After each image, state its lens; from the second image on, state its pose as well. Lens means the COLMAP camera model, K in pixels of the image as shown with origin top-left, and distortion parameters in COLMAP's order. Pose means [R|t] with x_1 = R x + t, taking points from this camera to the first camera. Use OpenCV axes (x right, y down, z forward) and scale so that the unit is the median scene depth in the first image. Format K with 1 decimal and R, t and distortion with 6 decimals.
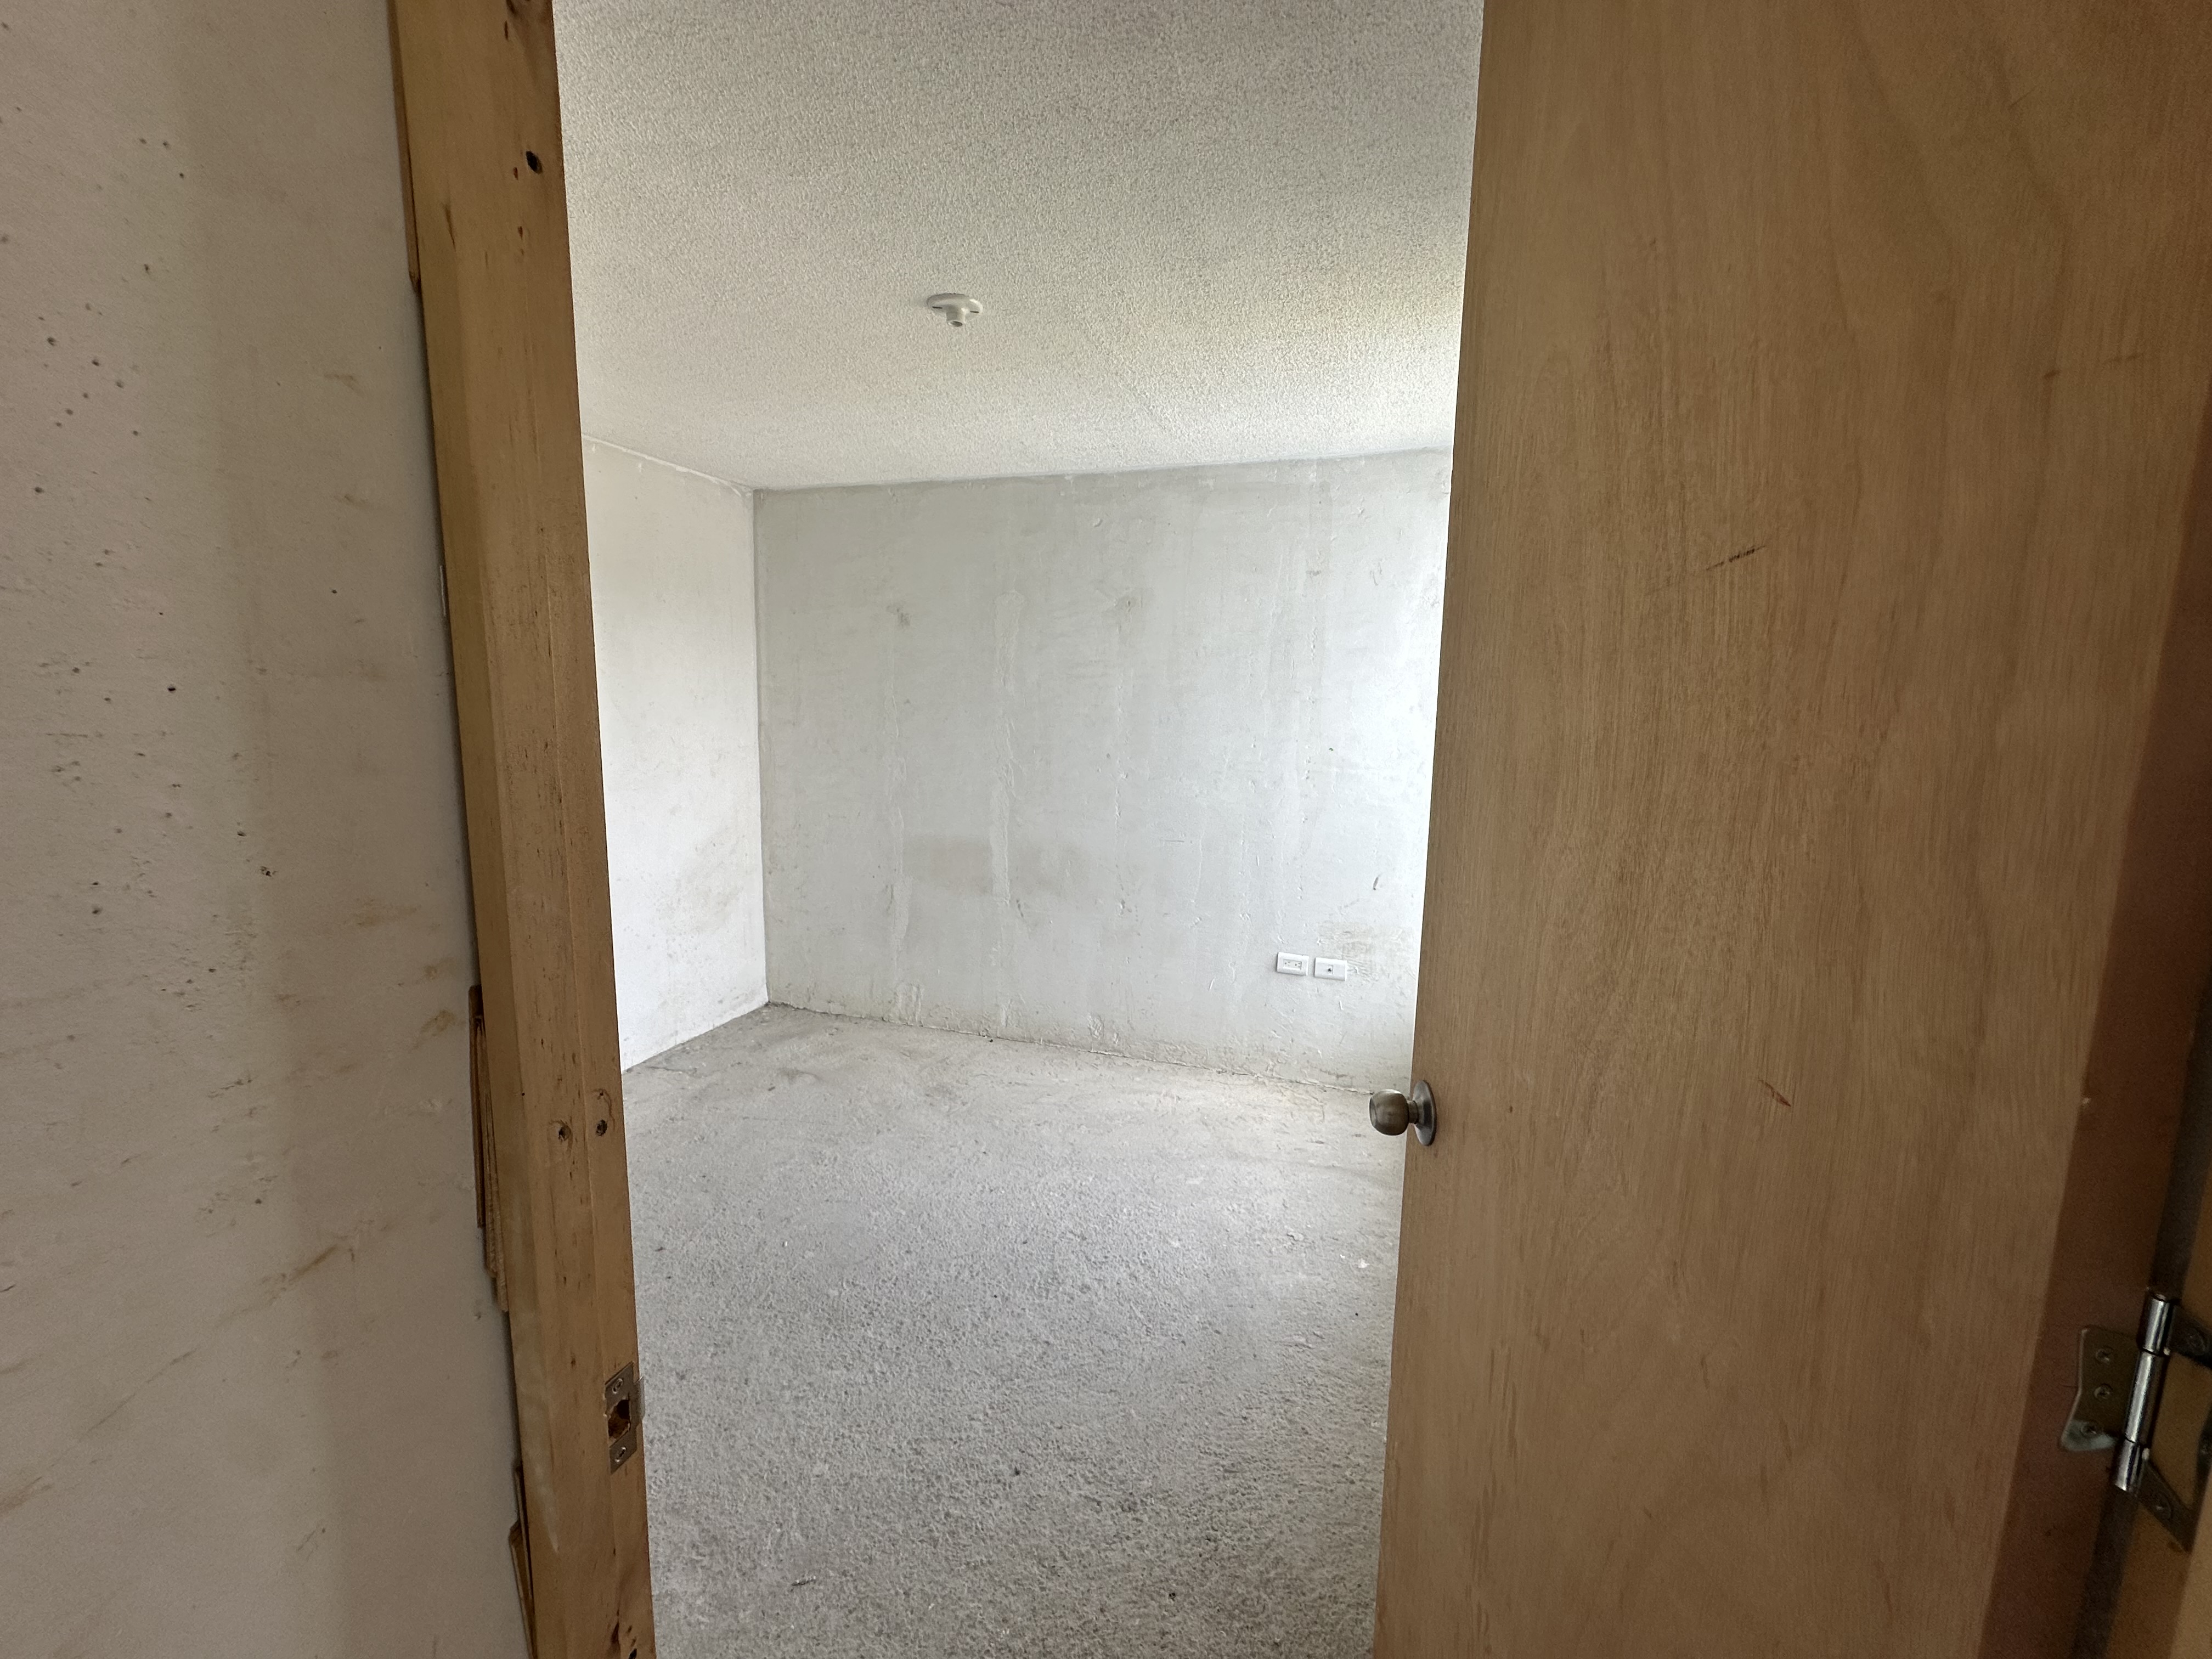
lens RADIAL K [[881.4, 0, 1101.0], [0, 881.4, 834.2], [0, 0, 1]] dist [-0.005498, 0.001465]
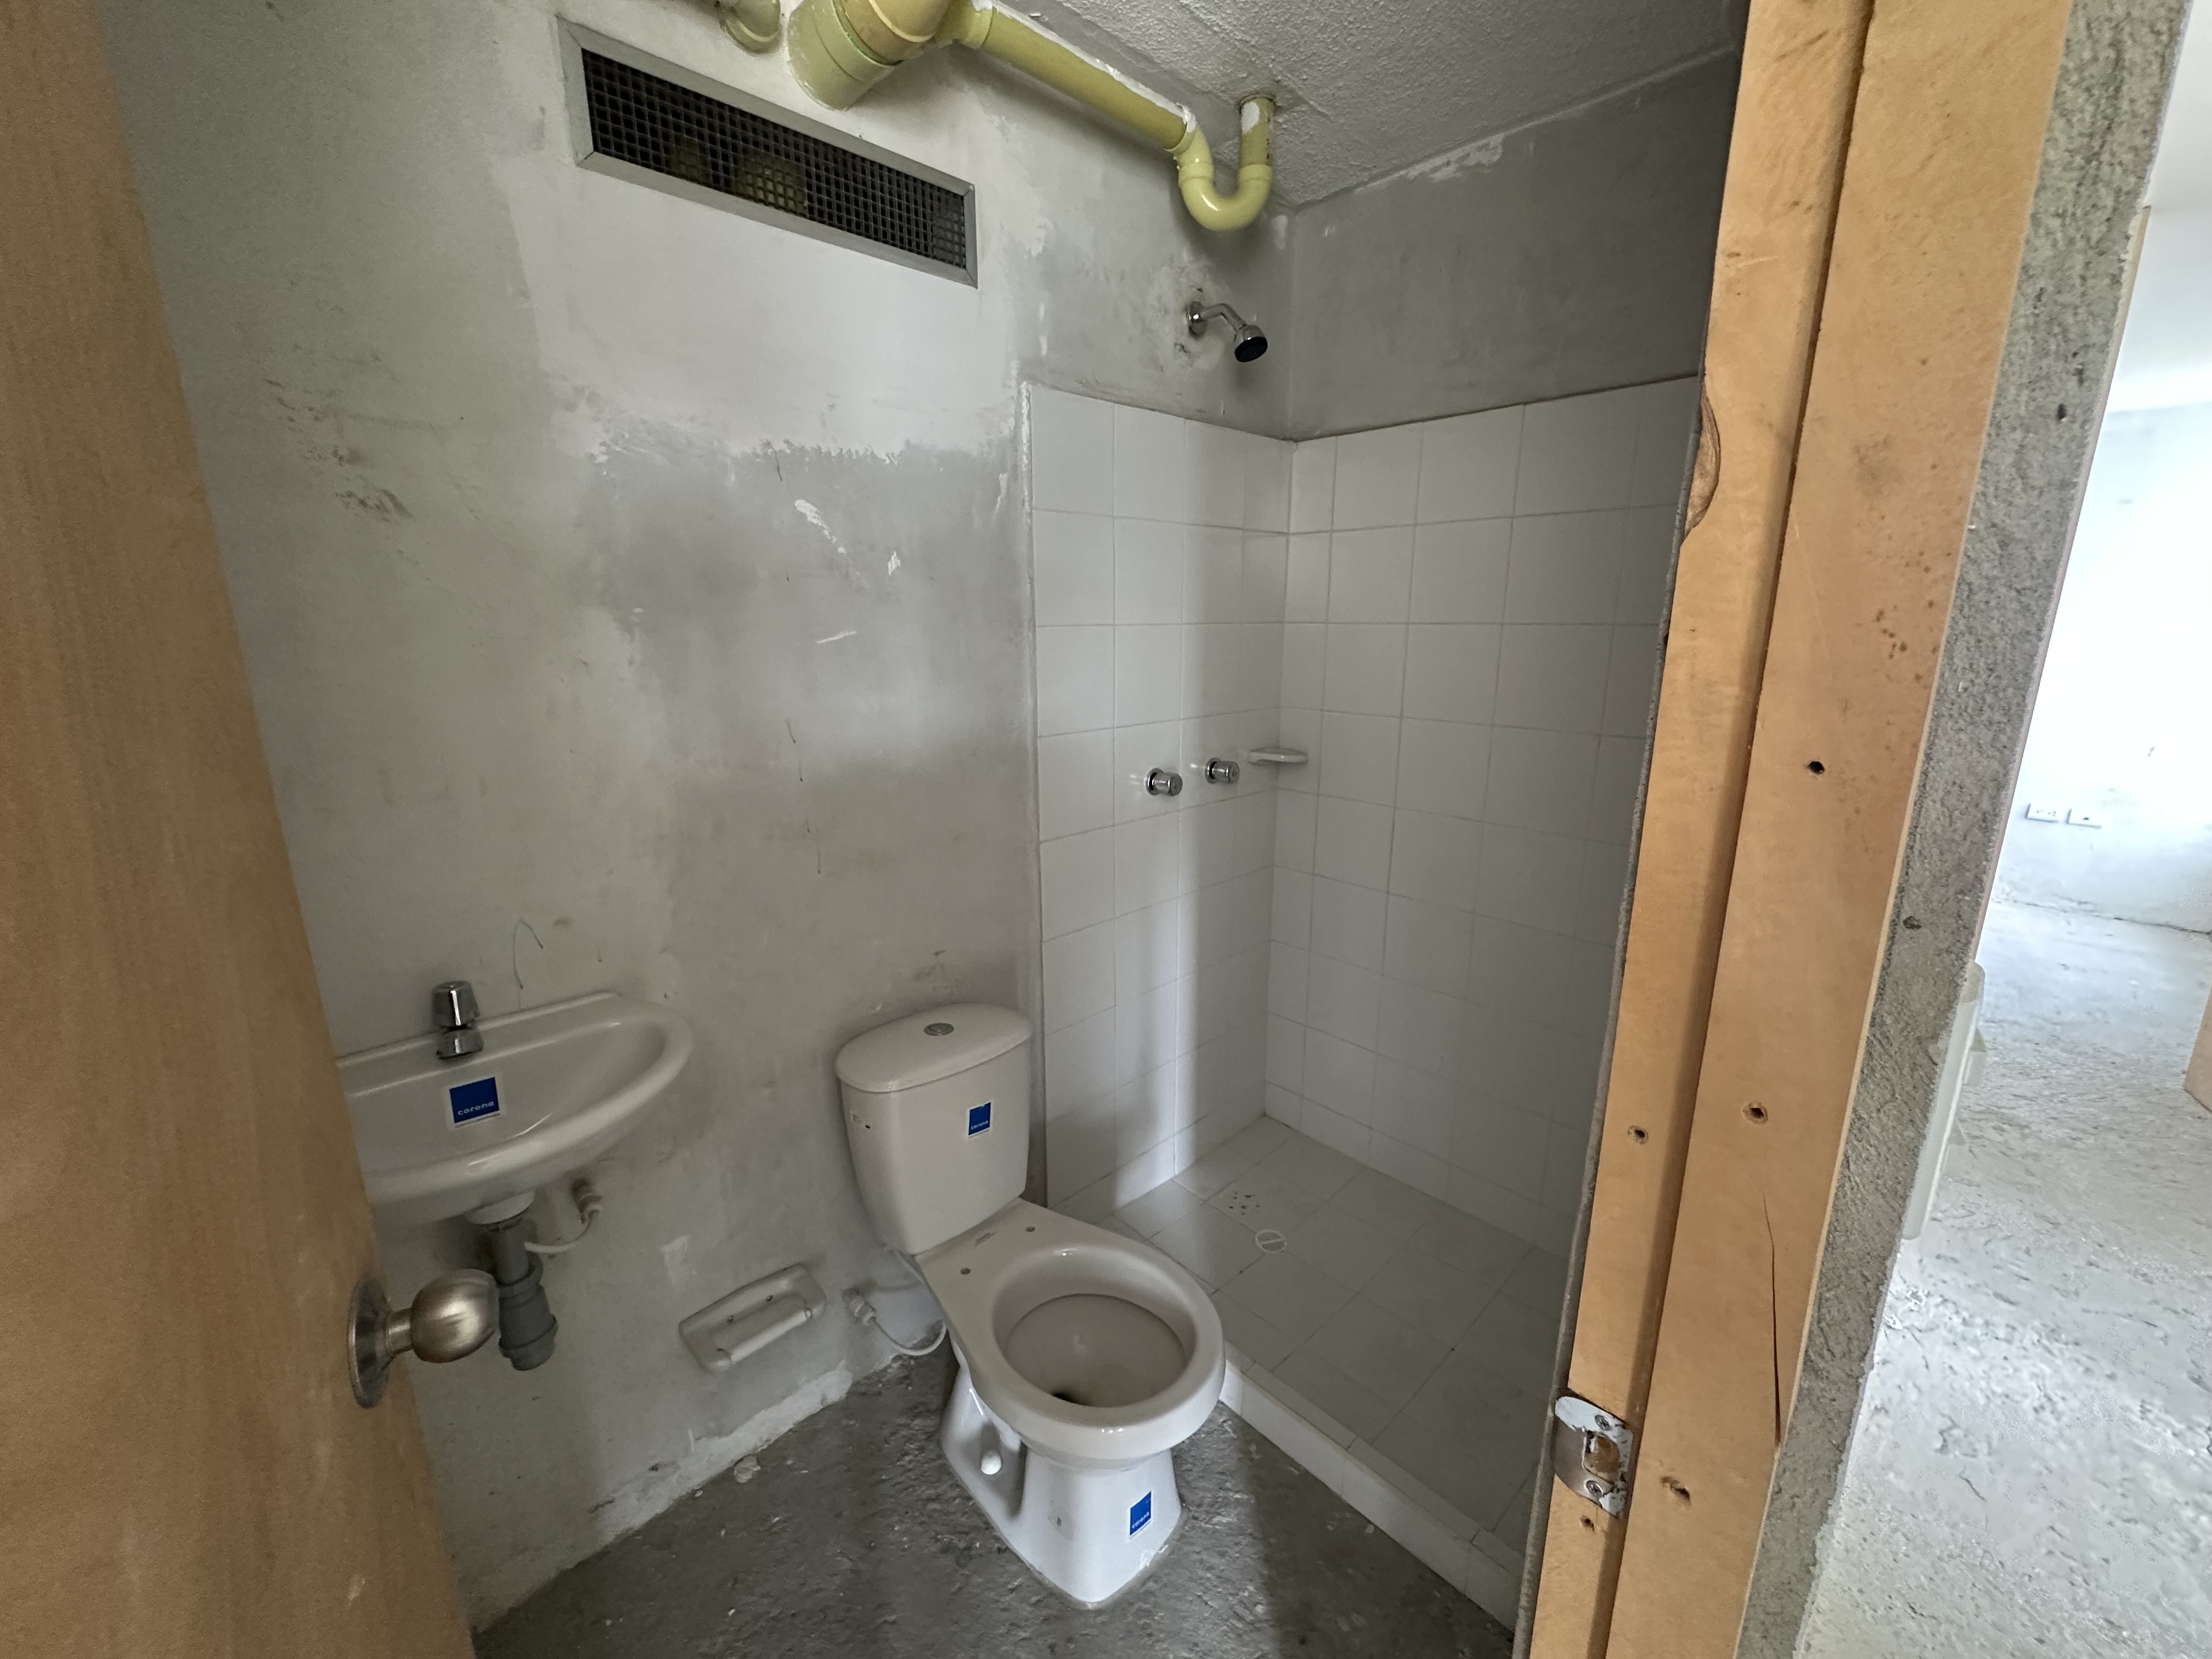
lens RADIAL K [[881.4, 0, 1107.1], [0, 881.4, 825.5], [0, 0, 1]] dist [-0.005498, 0.001465]
pose [[0.884610, 0.090690, -0.457428, -0.429384], [-0.053638, 0.994185, 0.093377, 0.125472], [0.463236, -0.058067, 0.884331, -0.813696]]
